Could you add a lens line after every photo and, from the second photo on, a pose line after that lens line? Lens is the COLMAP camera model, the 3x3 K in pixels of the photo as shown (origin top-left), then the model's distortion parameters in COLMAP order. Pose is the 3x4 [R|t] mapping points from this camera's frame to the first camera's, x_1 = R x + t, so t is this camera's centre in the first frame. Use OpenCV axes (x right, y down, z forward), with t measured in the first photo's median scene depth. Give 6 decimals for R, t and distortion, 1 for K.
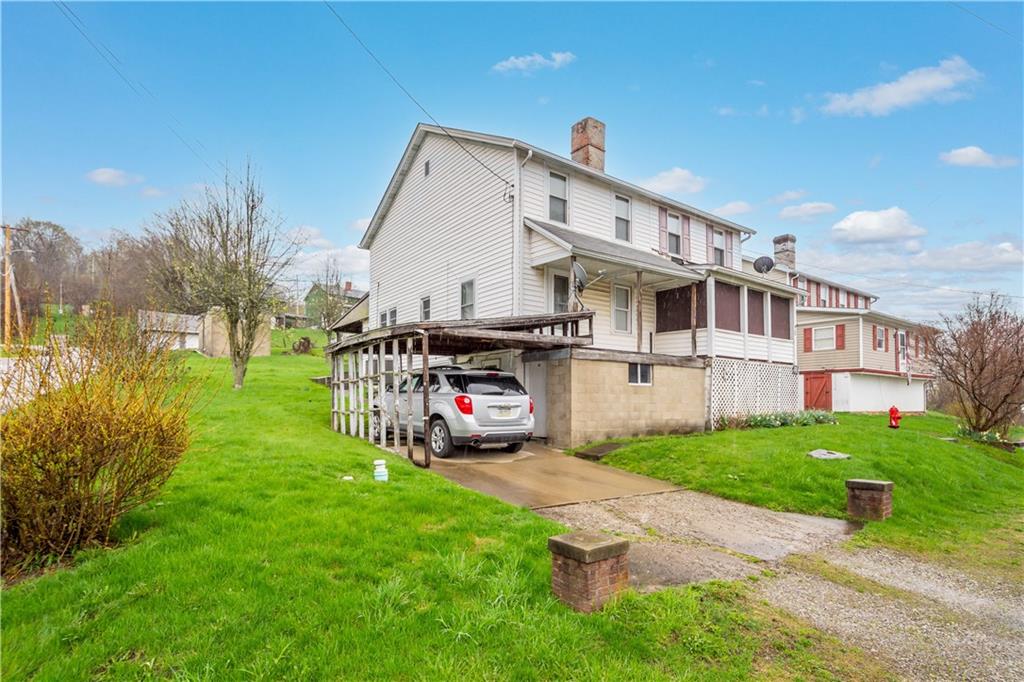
lens RADIAL K [[539.6, 0, 512.0], [0, 539.6, 341.0], [0, 0, 1]] dist [0.002407, 0.000116]
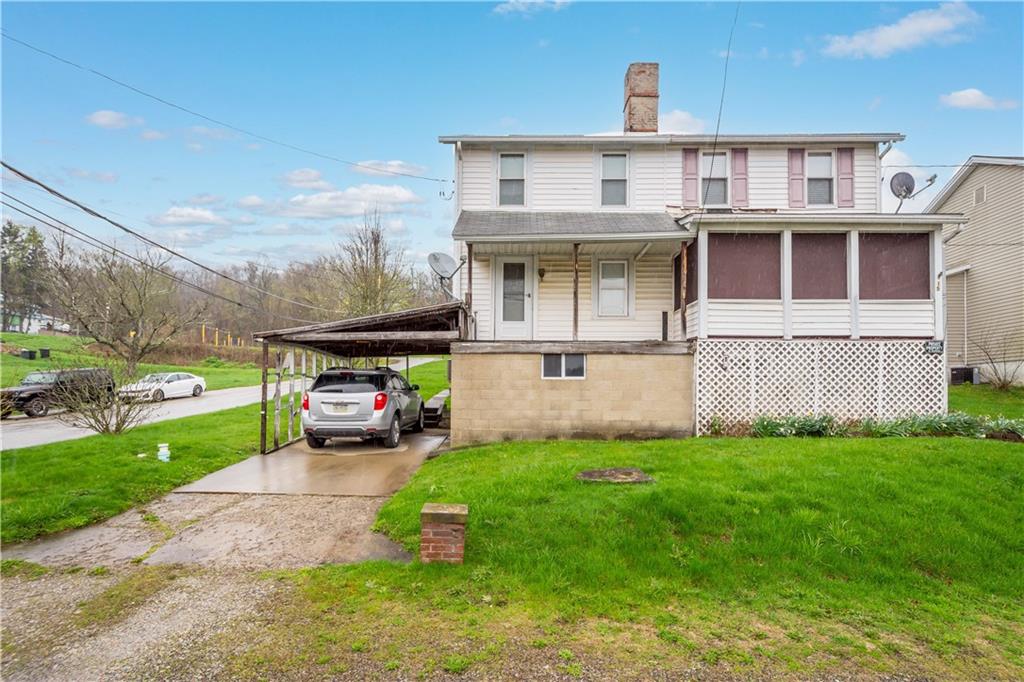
lens RADIAL K [[539.6, 0, 512.0], [0, 539.6, 341.0], [0, 0, 1]] dist [0.002407, 0.000116]
pose [[0.778498, -0.064079, -0.624368, 0.688576], [0.069435, 0.997461, -0.015795, 0.029022], [0.623795, -0.031057, 0.780971, 0.281442]]
